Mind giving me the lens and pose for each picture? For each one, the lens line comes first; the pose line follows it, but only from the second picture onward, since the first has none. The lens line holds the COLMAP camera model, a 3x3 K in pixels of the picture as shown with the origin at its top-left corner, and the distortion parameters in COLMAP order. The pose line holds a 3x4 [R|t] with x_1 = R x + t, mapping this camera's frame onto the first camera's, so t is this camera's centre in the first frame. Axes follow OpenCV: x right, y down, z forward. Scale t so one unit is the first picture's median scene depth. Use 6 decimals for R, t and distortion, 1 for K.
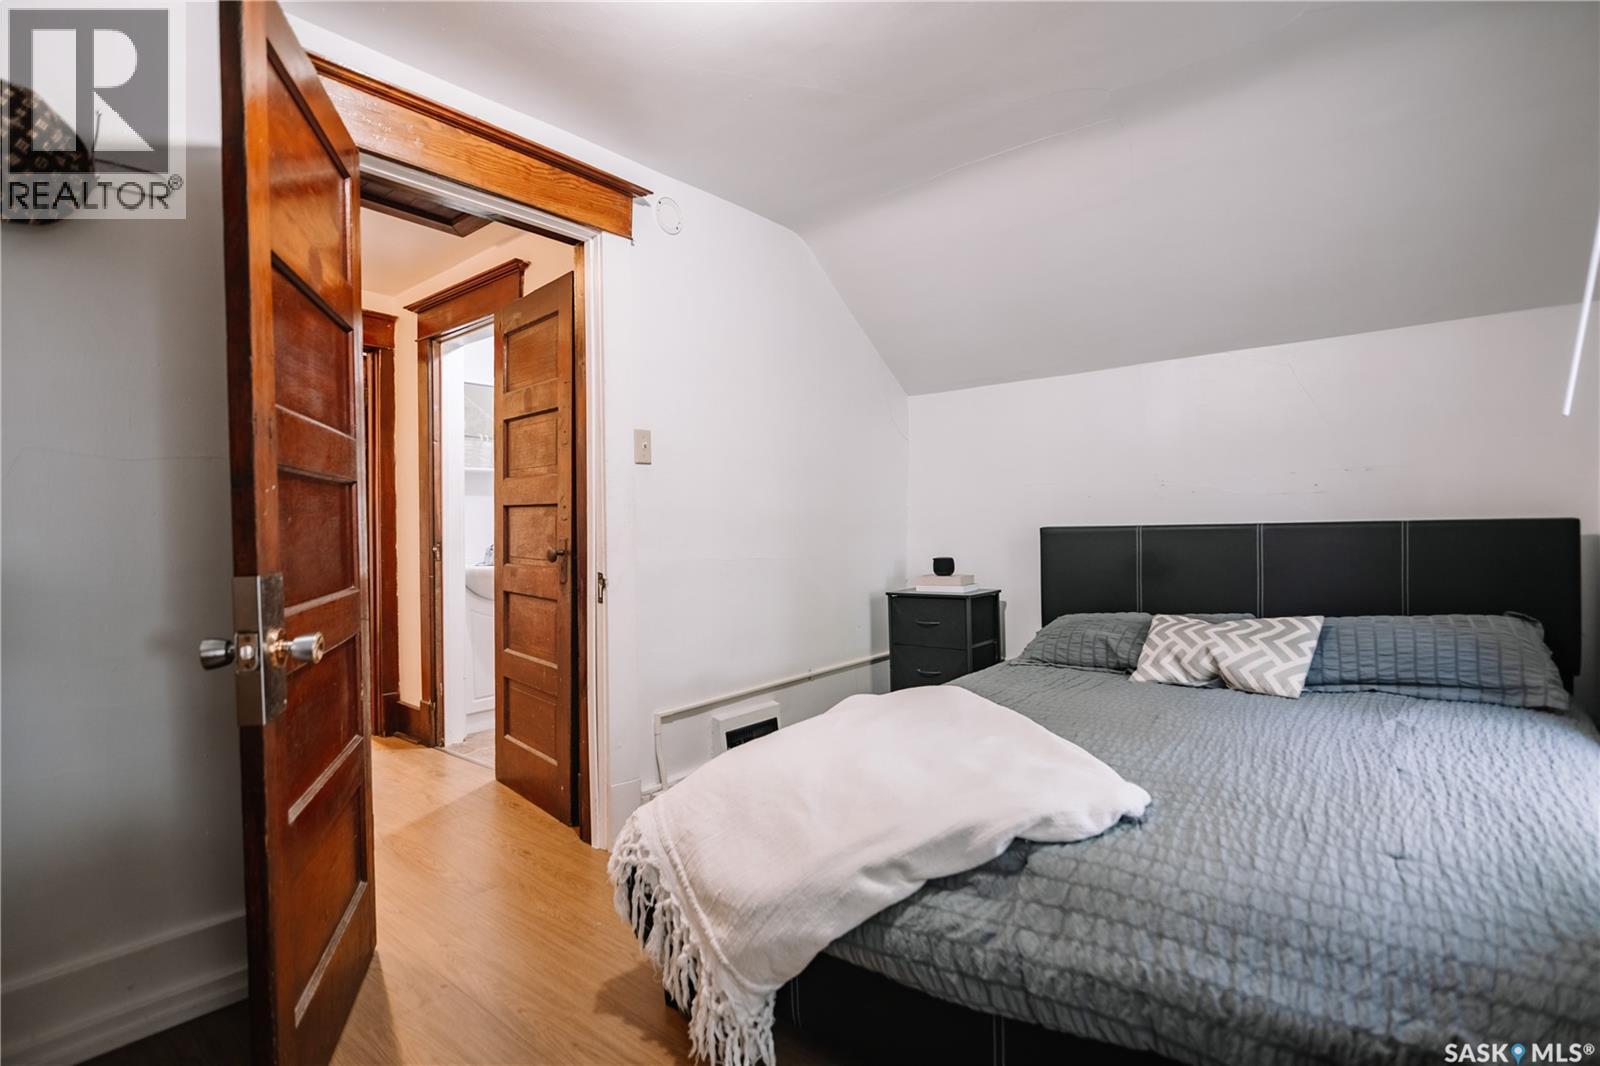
lens RADIAL K [[759.3, 0, 795.0], [0, 759.3, 535.5], [0, 0, 1]] dist [-0.003705, -0.000640]
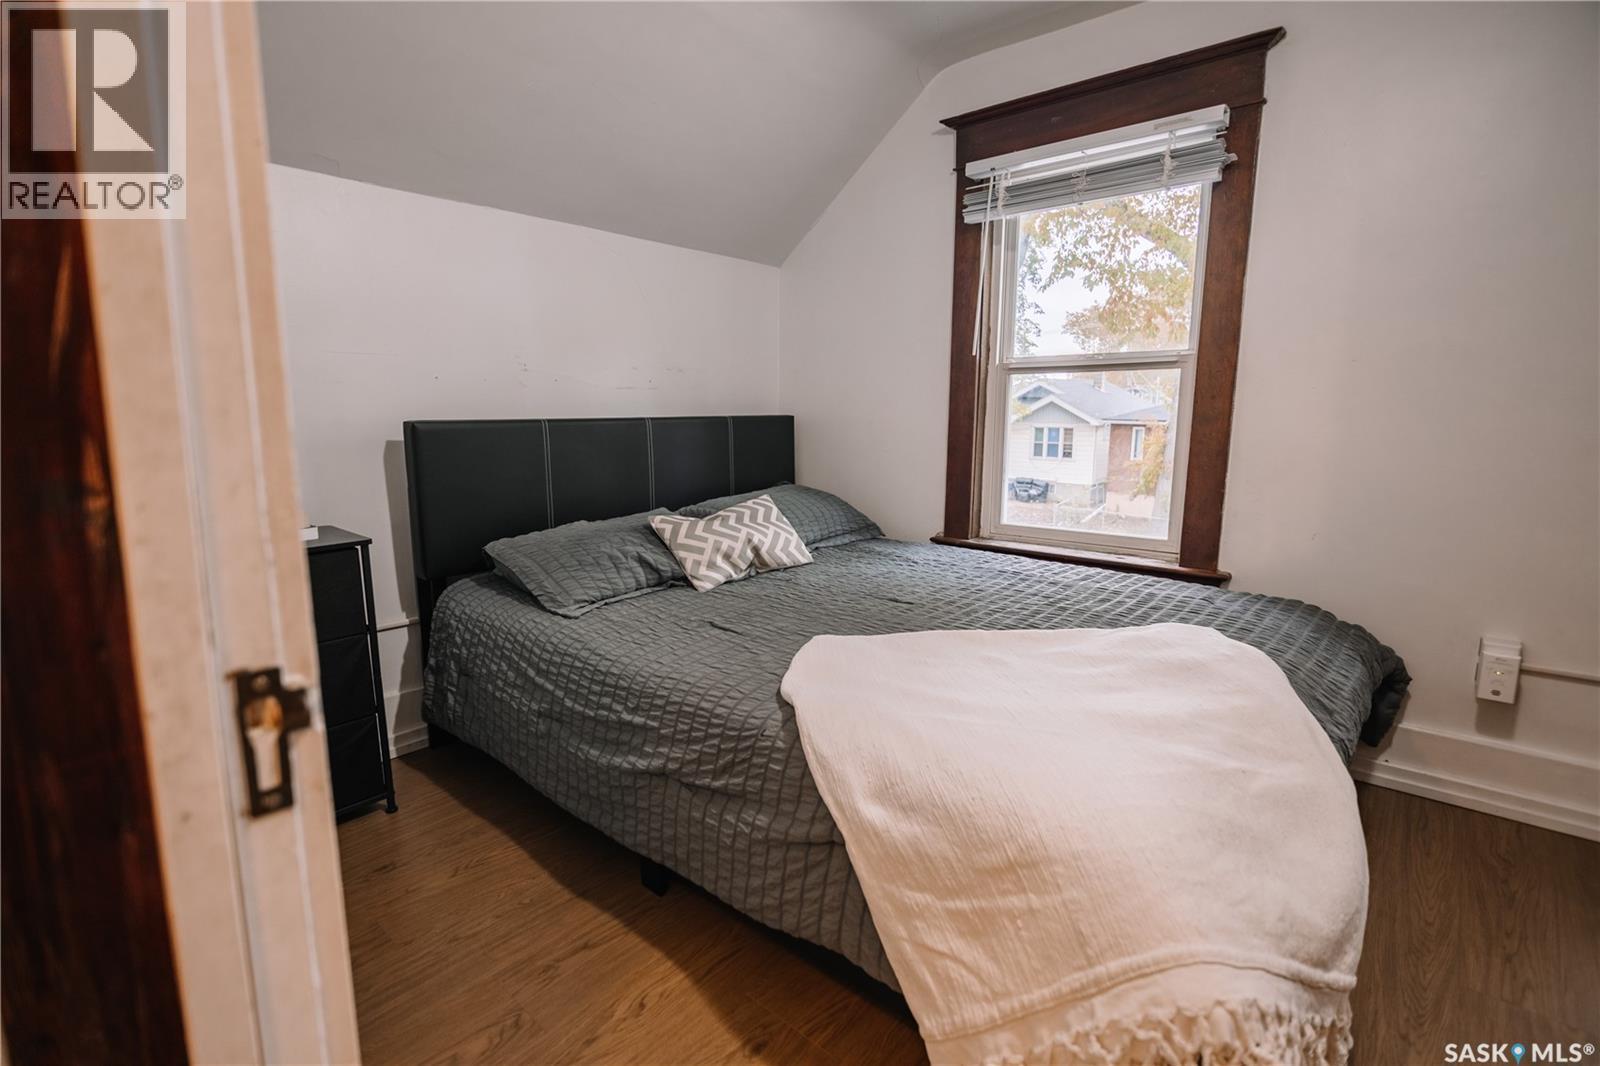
lens RADIAL K [[759.3, 0, 795.0], [0, 759.3, 535.5], [0, 0, 1]] dist [-0.003705, -0.000640]
pose [[0.003550, -0.150775, 0.988562, -0.459462], [0.013511, 0.988485, 0.150715, -0.009203], [-0.999902, 0.012821, 0.005546, 0.914842]]
